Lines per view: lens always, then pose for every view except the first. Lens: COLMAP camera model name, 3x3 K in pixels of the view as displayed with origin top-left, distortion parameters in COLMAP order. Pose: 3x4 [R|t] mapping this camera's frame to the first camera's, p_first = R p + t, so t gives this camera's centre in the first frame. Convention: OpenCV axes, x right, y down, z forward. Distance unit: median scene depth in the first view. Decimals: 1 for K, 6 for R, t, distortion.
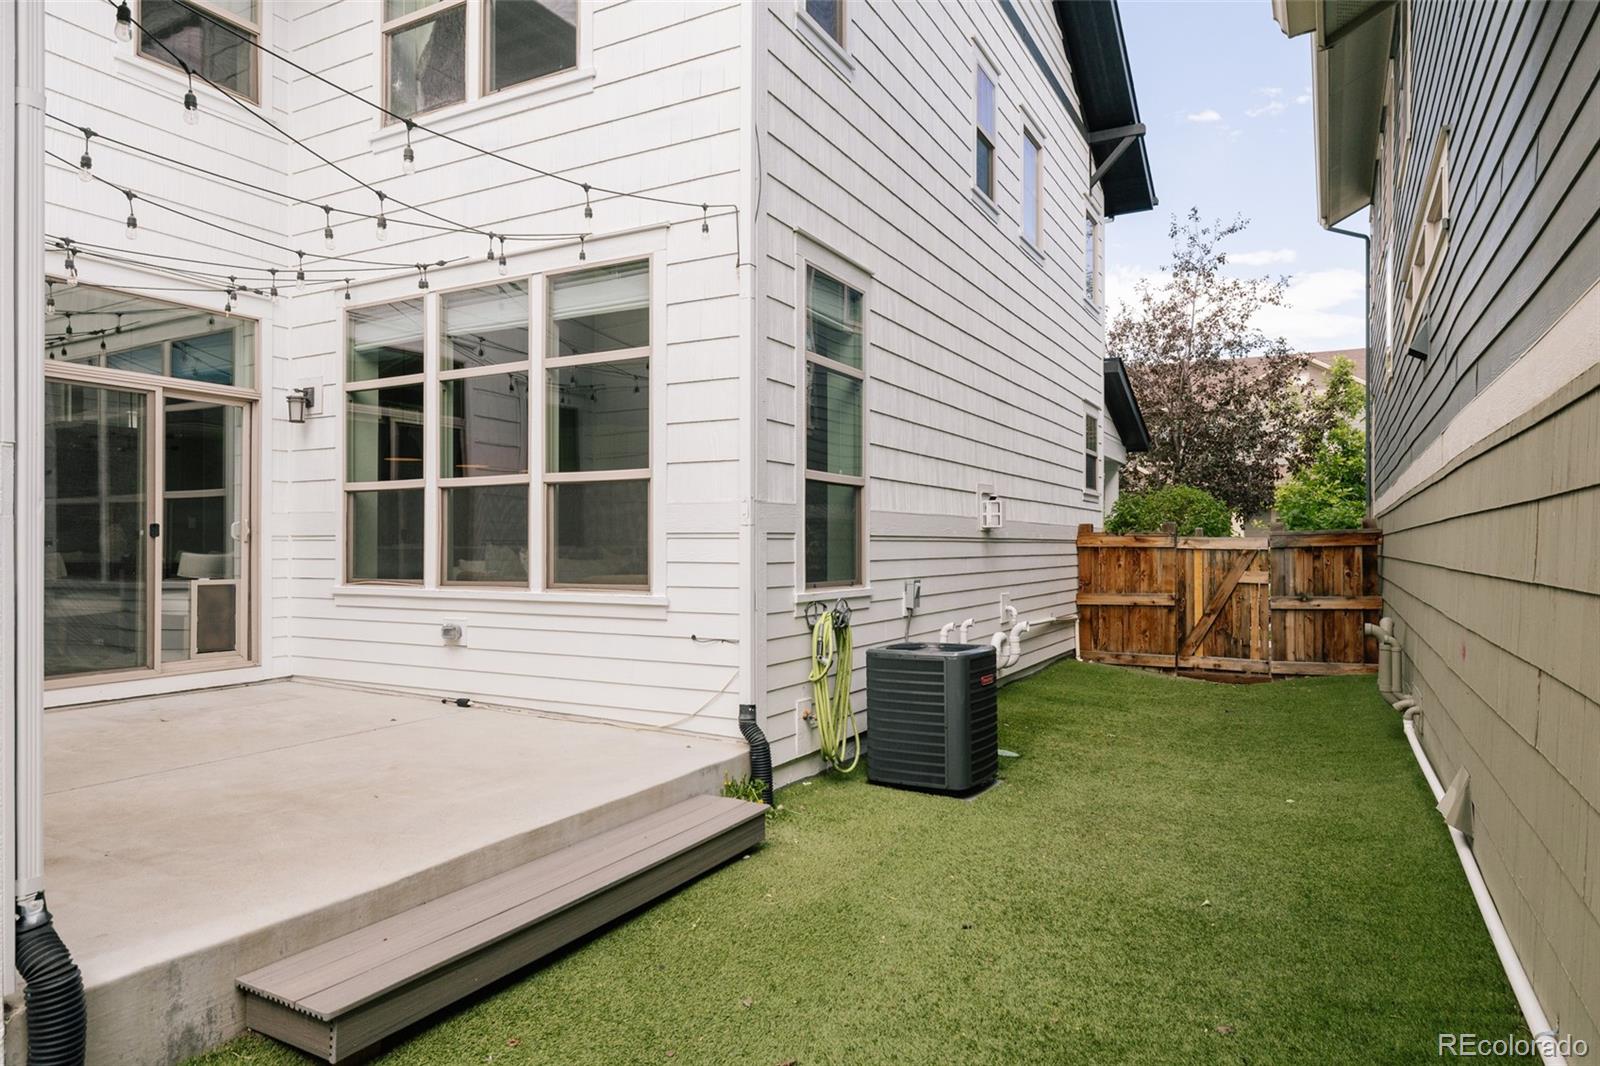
lens RADIAL K [[966.1, 0, 804.6], [0, 966.1, 540.1], [0, 0, 1]] dist [0.000921, -0.000109]
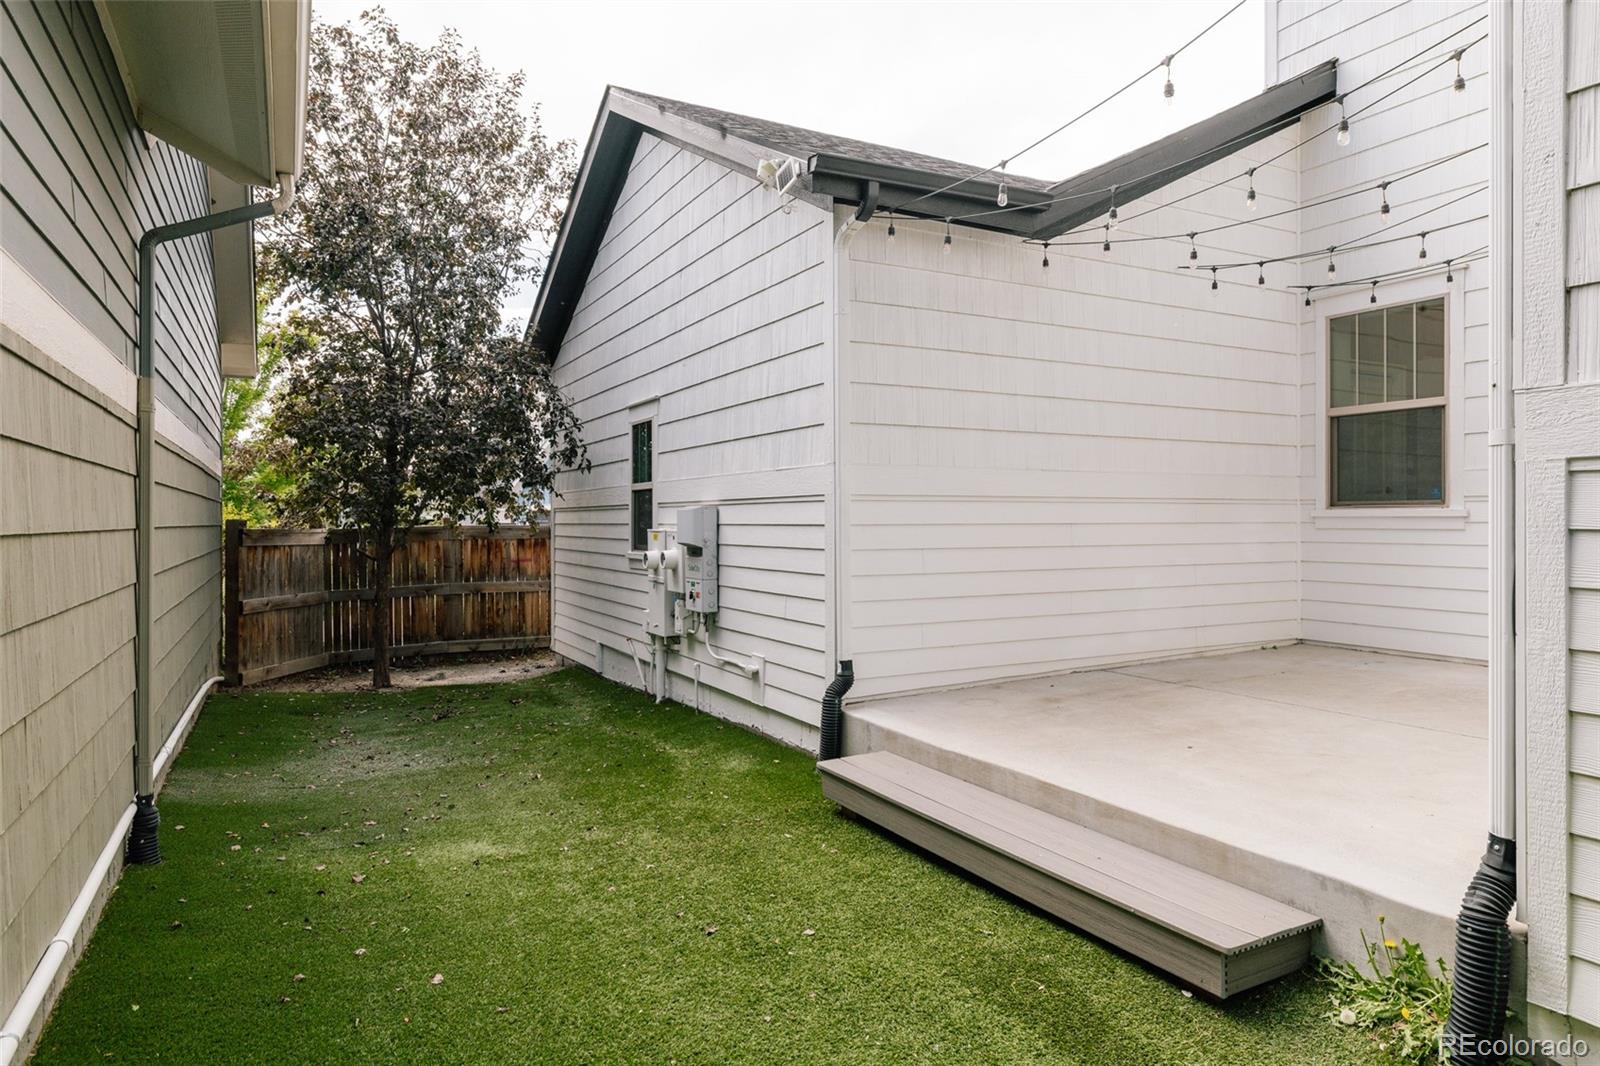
lens RADIAL K [[966.1, 0, 803.8], [0, 966.1, 529.9], [0, 0, 1]] dist [0.000921, -0.000109]
pose [[-0.551658, 0.022282, -0.833772, 0.686818], [0.019245, 0.999717, 0.013984, 0.012354], [0.833848, -0.008331, -0.551931, 1.308263]]
